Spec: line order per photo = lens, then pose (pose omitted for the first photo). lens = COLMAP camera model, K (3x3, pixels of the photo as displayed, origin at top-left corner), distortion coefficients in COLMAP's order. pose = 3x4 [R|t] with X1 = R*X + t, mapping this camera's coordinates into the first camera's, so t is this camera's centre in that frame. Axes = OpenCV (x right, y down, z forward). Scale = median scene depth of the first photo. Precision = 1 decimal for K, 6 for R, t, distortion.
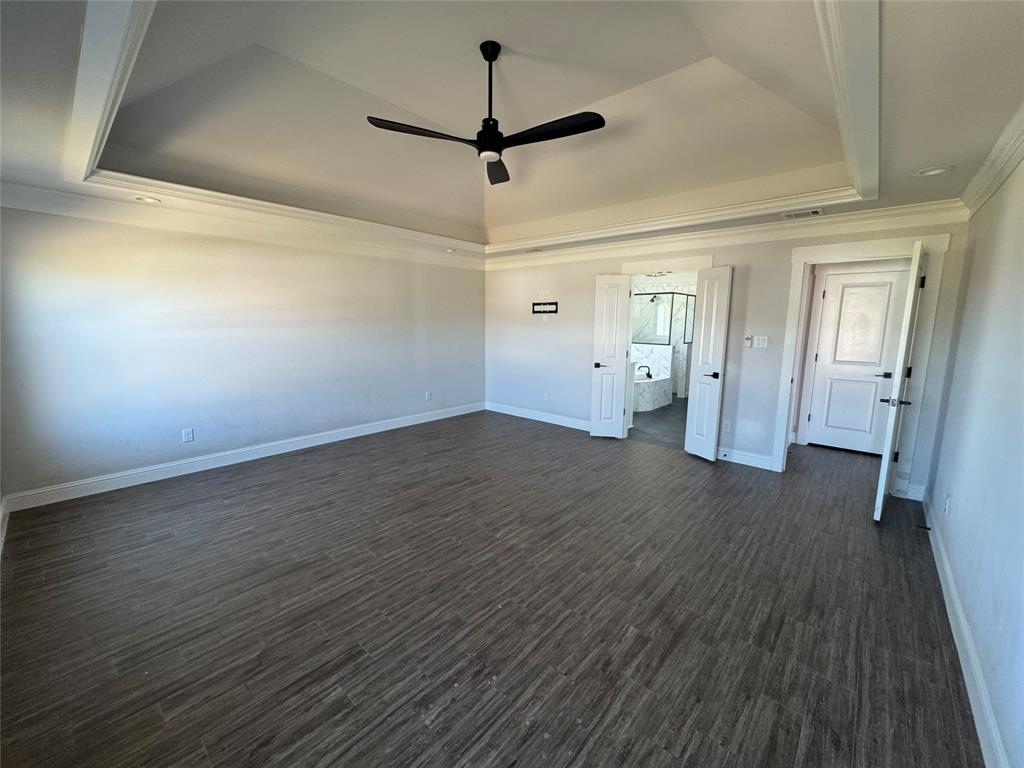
lens RADIAL K [[411.1, 0, 510.6], [0, 411.1, 383.4], [0, 0, 1]] dist [-0.000022, -0.000021]
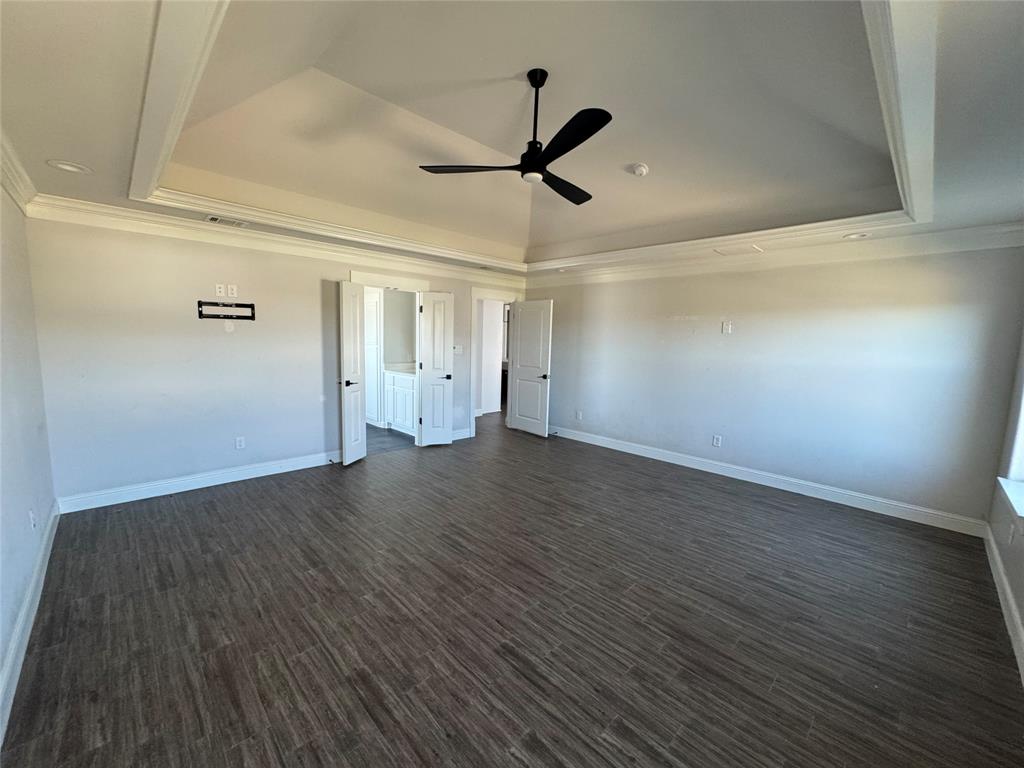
lens RADIAL K [[411.1, 0, 510.6], [0, 411.1, 383.4], [0, 0, 1]] dist [-0.000022, -0.000021]
pose [[0.068666, -0.117353, 0.990713, -0.963590], [0.123456, 0.986424, 0.108288, -0.146047], [-0.989971, 0.114874, 0.082222, 0.887639]]
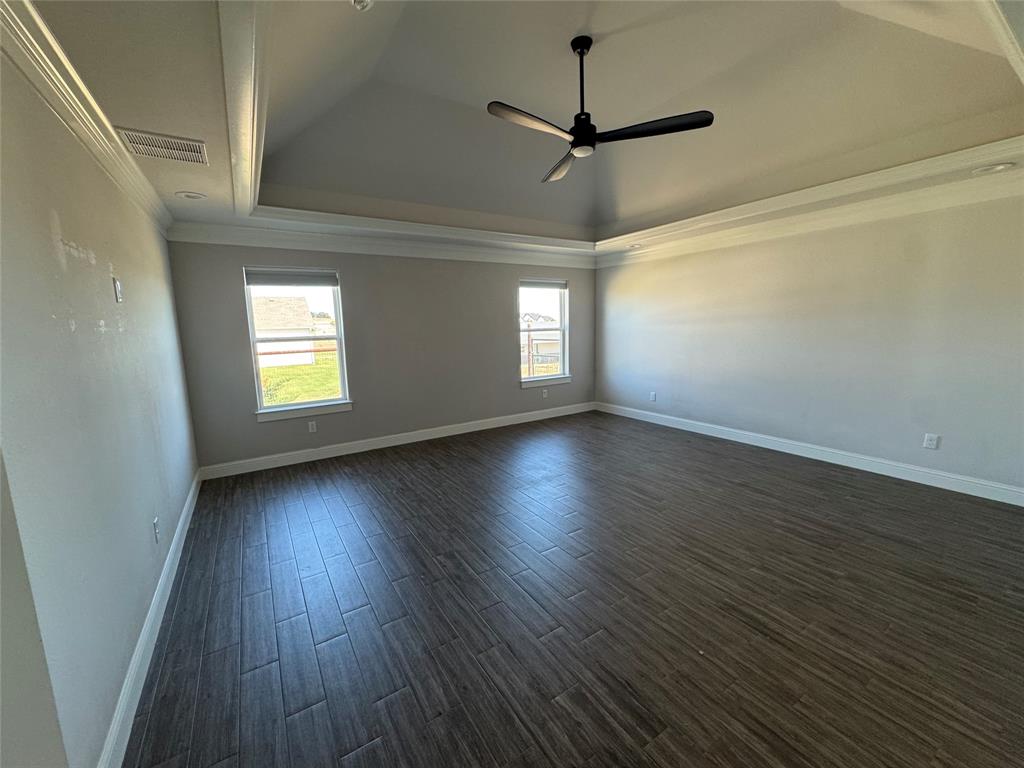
lens RADIAL K [[412.6, 0, 511.1], [0, 412.6, 377.1], [0, 0, 1]] dist [-0.000644, -0.000007]
pose [[-0.270379, 0.122735, -0.954898, 0.884270], [-0.121380, 0.979581, 0.160277, -0.138021], [0.955072, 0.159241, -0.249961, 1.010943]]
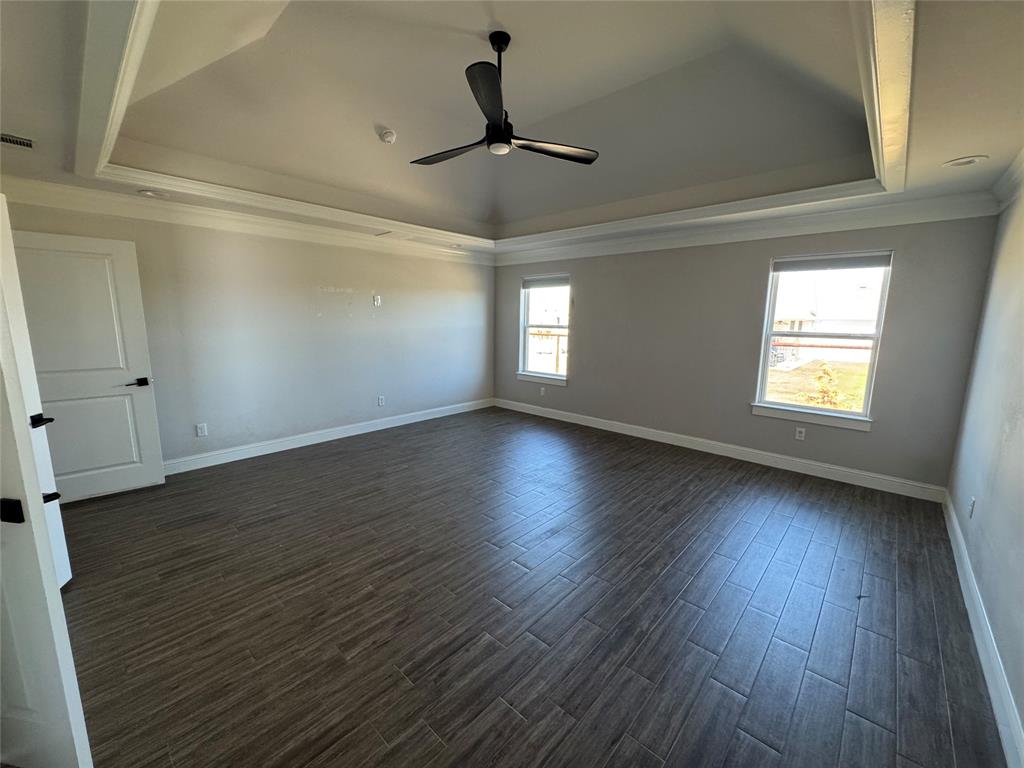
lens RADIAL K [[411.1, 0, 510.6], [0, 411.1, 383.4], [0, 0, 1]] dist [-0.000022, -0.000021]
pose [[-0.999578, -0.021675, 0.019332, -0.093599], [-0.014675, 0.951333, 0.307815, -0.278725], [-0.025063, 0.307401, -0.951250, 1.810077]]
